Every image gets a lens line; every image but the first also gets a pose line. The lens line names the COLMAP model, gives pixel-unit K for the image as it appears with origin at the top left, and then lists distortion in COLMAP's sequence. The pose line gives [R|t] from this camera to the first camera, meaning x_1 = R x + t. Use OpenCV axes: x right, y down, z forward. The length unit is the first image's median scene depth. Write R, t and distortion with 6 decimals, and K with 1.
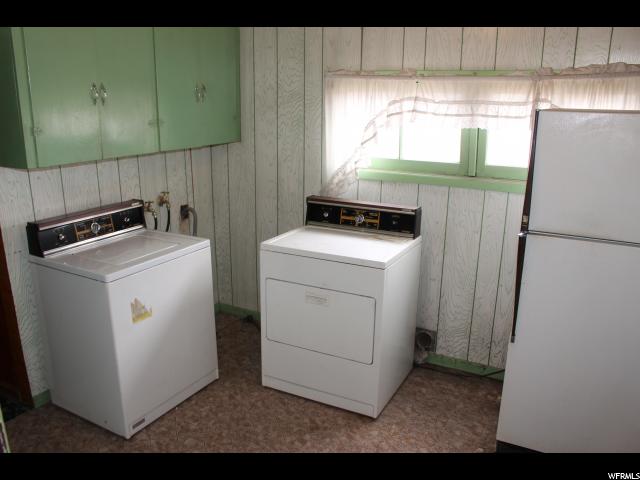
lens RADIAL K [[523.2, 0, 315.6], [0, 523.2, 240.9], [0, 0, 1]] dist [-0.047708, 0.001450]
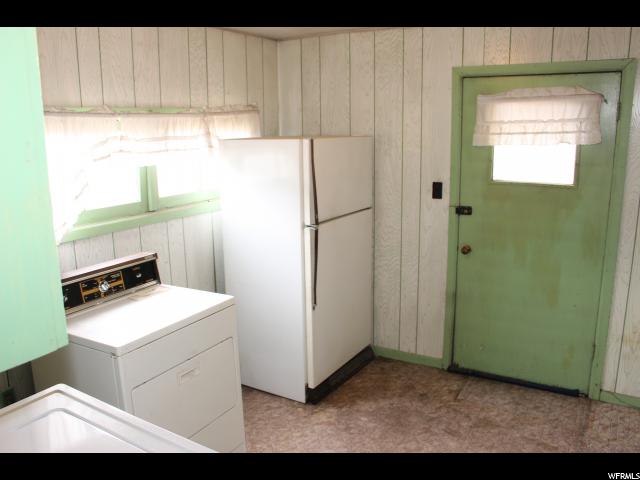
lens RADIAL K [[524.6, 0, 319.8], [0, 524.6, 258.9], [0, 0, 1]] dist [-0.033094, 0.001630]
pose [[0.083804, -0.257404, 0.962663, -0.680985], [0.295093, 0.929140, 0.222751, -0.169686], [-0.951786, 0.265408, 0.153824, 0.561590]]
